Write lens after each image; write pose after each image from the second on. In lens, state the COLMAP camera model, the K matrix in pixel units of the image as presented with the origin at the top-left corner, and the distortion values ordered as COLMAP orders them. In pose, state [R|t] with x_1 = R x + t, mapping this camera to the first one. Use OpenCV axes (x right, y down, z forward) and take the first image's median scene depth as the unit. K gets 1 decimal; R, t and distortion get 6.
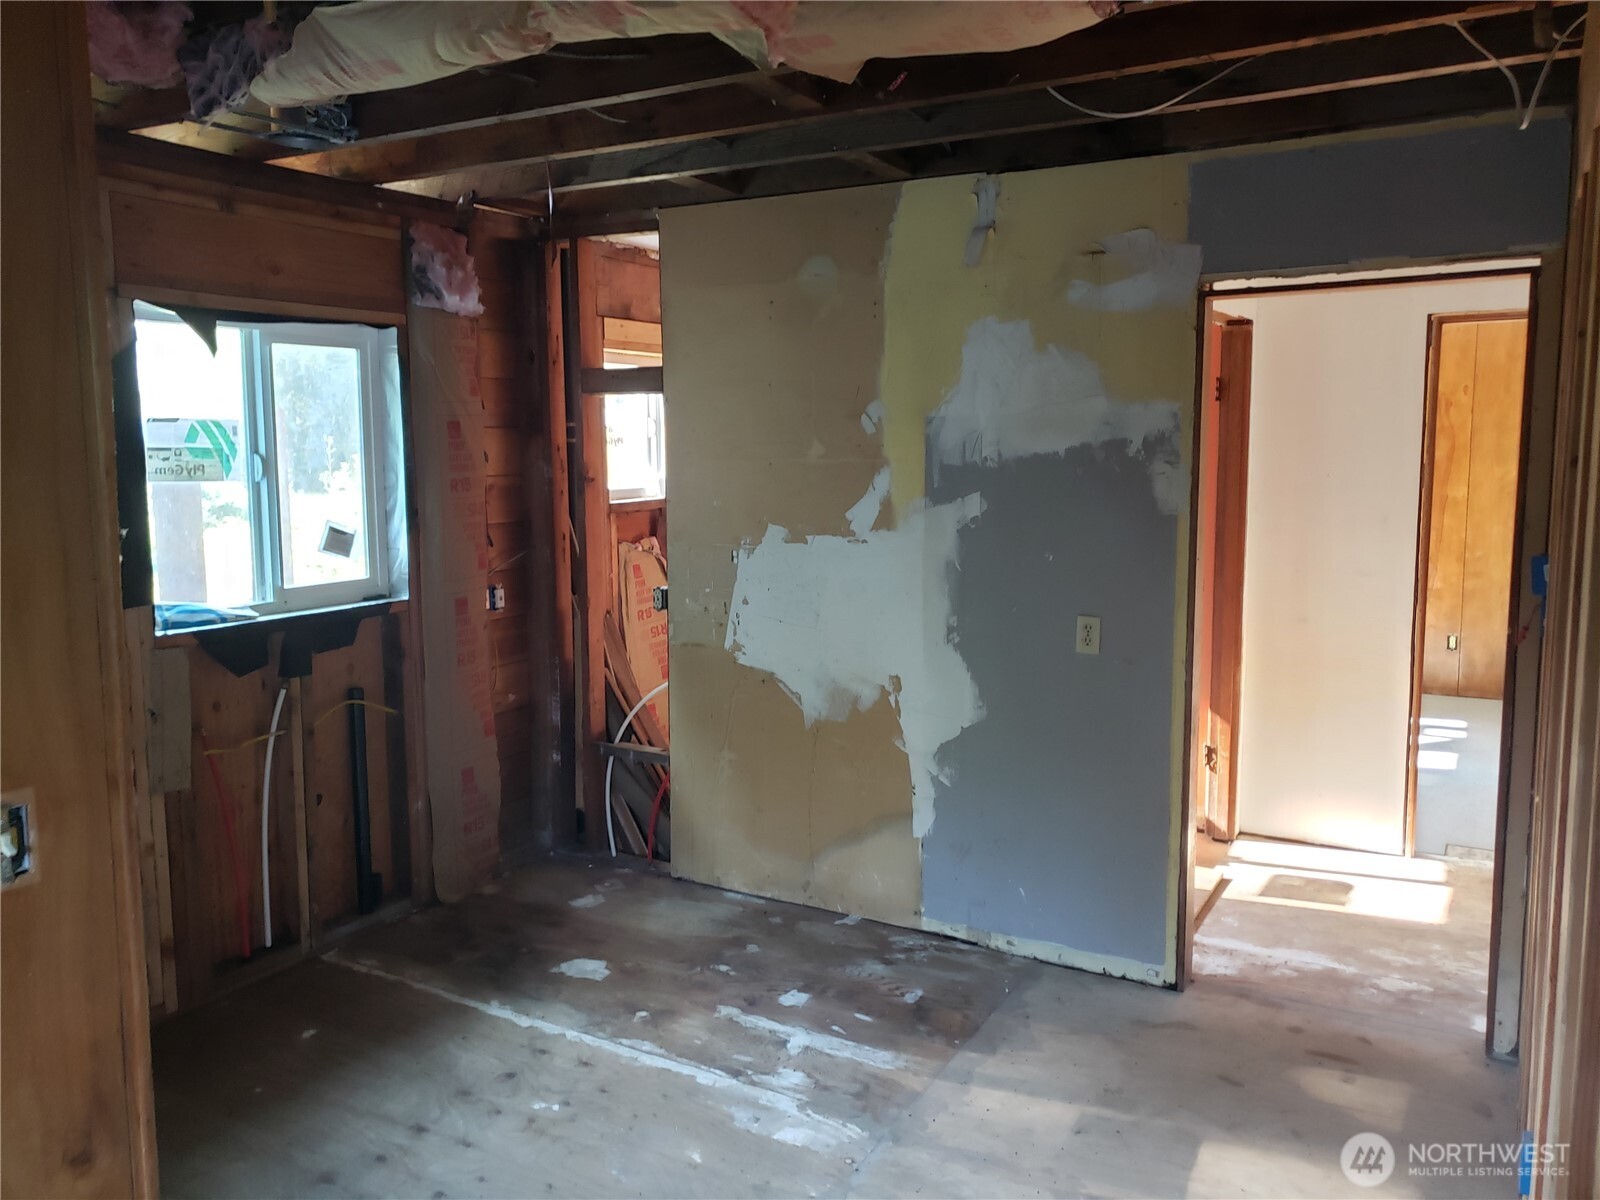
lens RADIAL K [[1282.9, 0, 786.9], [0, 1282.9, 597.2], [0, 0, 1]] dist [0.029152, 0.012906]
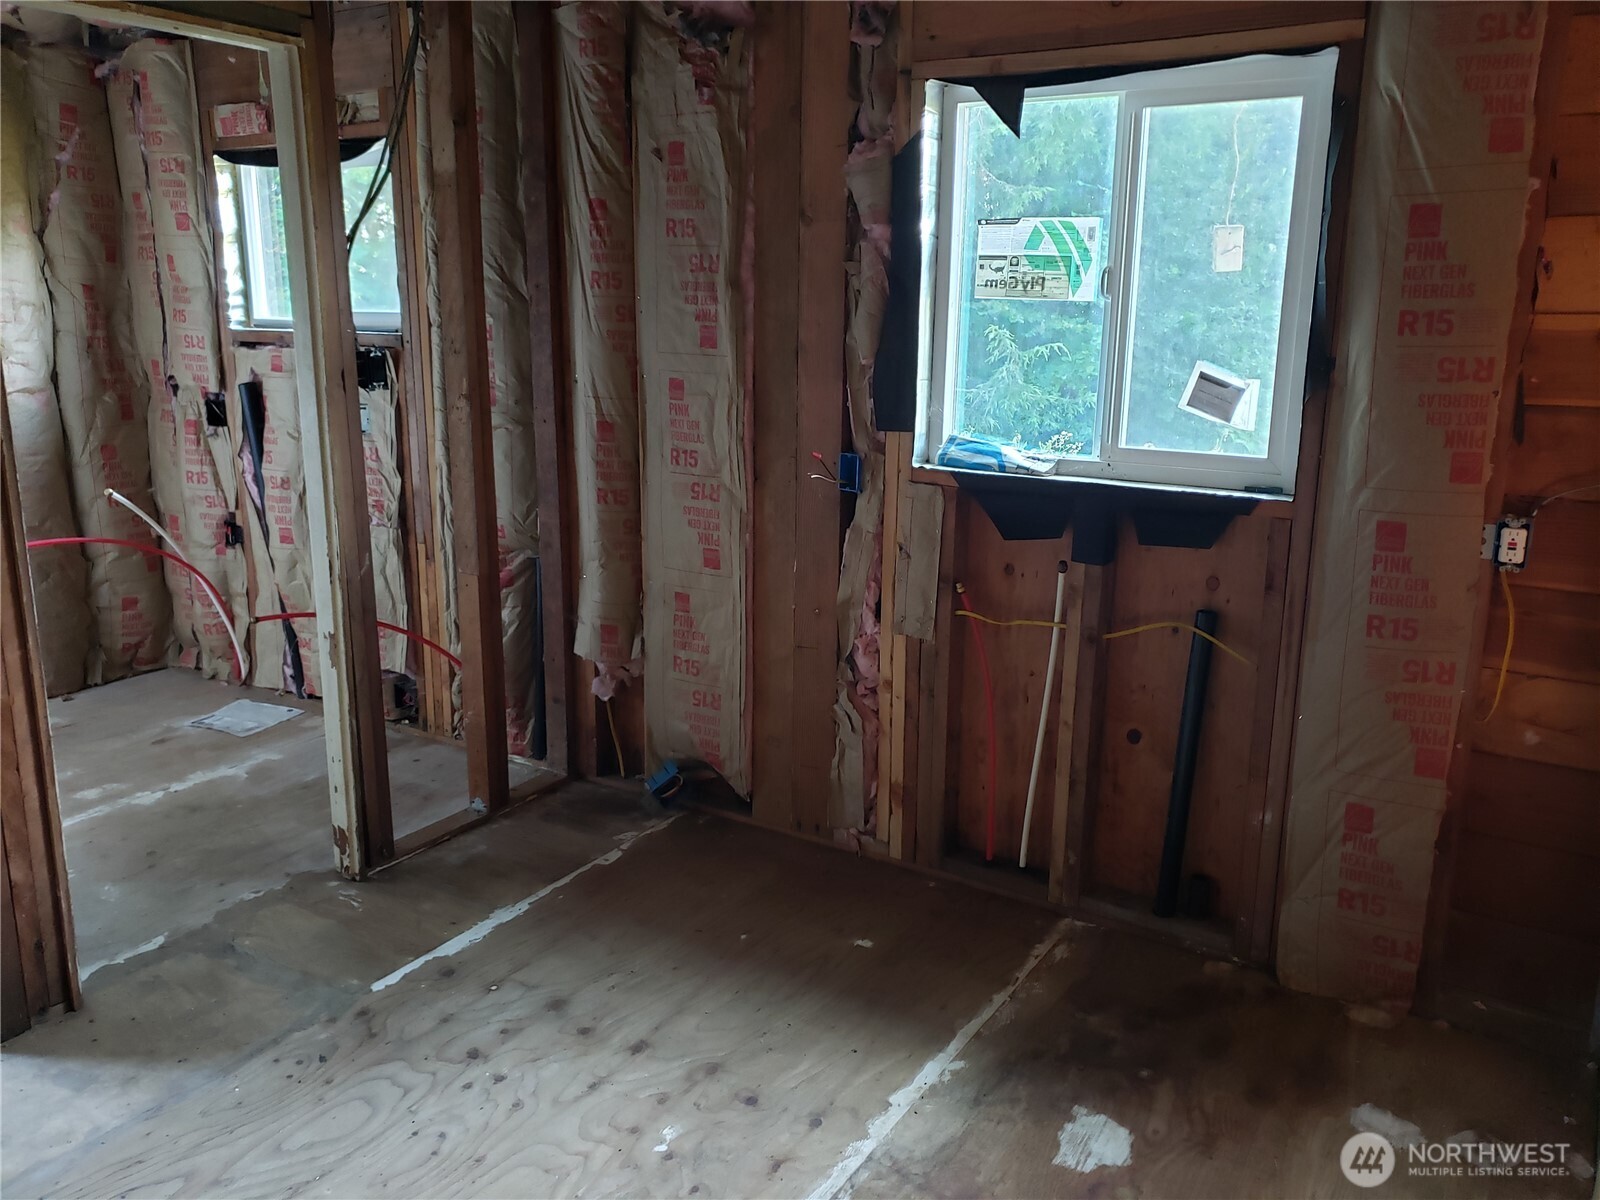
lens RADIAL K [[1282.9, 0, 799.7], [0, 1282.9, 595.7], [0, 0, 1]] dist [0.029152, 0.012906]
pose [[-0.055161, 0.238838, -0.969492, 0.395066], [-0.134707, 0.960313, 0.244241, -0.087802], [0.989349, 0.144070, -0.020799, 0.898783]]
